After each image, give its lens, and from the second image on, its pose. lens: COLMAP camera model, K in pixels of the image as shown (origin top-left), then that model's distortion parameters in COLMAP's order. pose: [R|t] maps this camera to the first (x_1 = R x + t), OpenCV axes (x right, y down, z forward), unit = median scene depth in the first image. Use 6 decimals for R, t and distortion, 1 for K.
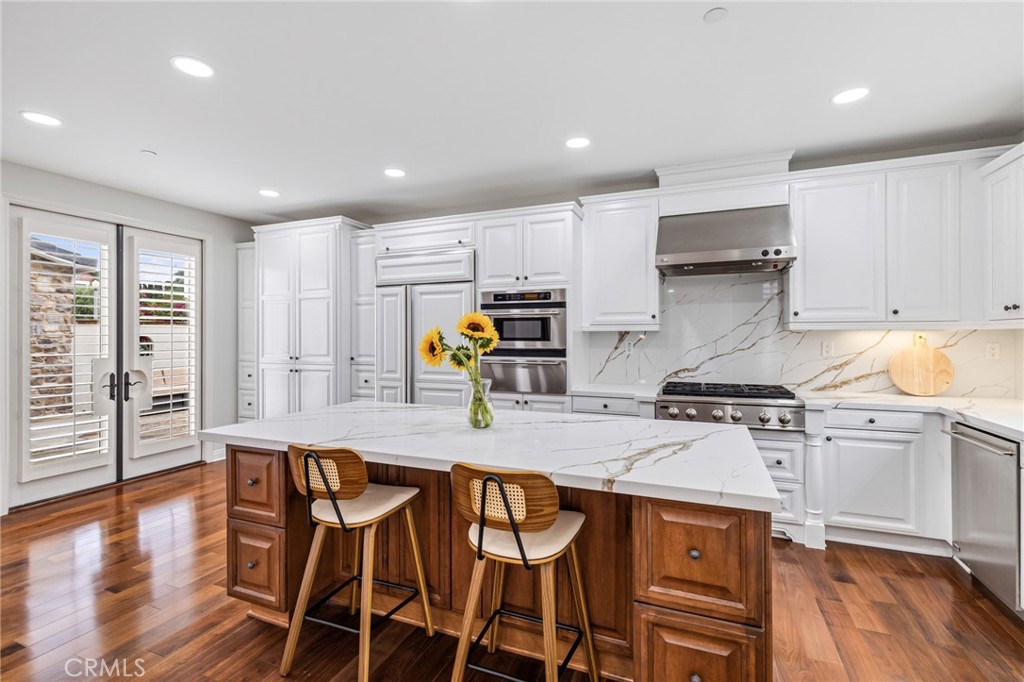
lens RADIAL K [[460.3, 0, 518.4], [0, 460.3, 336.0], [0, 0, 1]] dist [0.001297, 0.000136]
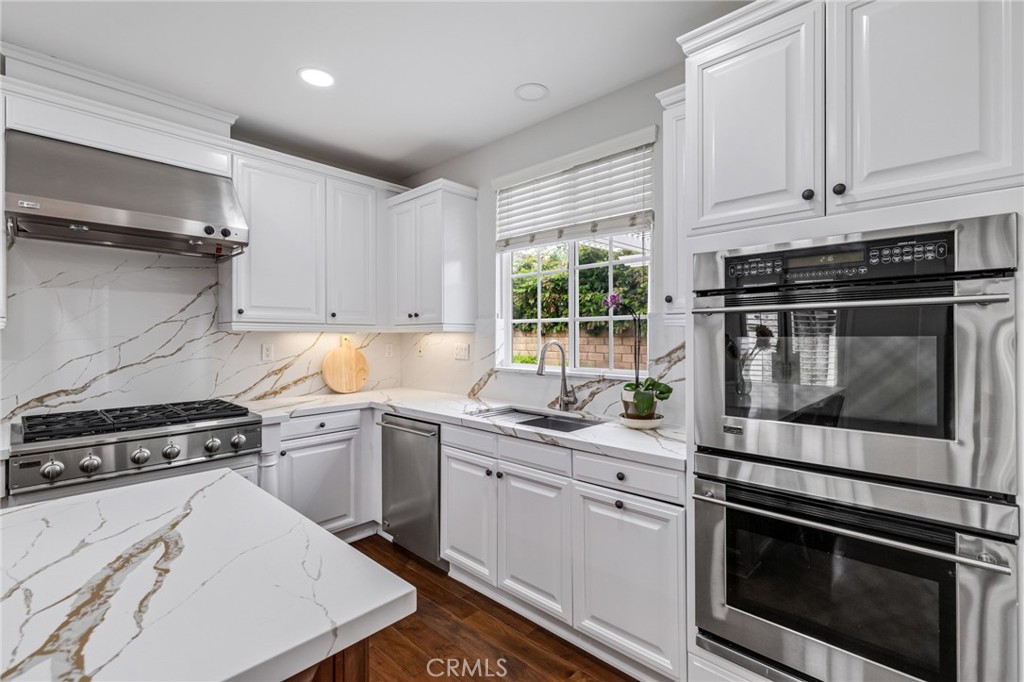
lens RADIAL K [[460.3, 0, 521.2], [0, 460.3, 337.7], [0, 0, 1]] dist [0.001297, 0.000136]
pose [[0.359288, 0.000640, 0.933227, 0.005606], [0.000074, 1.000000, -0.000715, -0.000319], [-0.933227, 0.000326, 0.359288, 0.234787]]
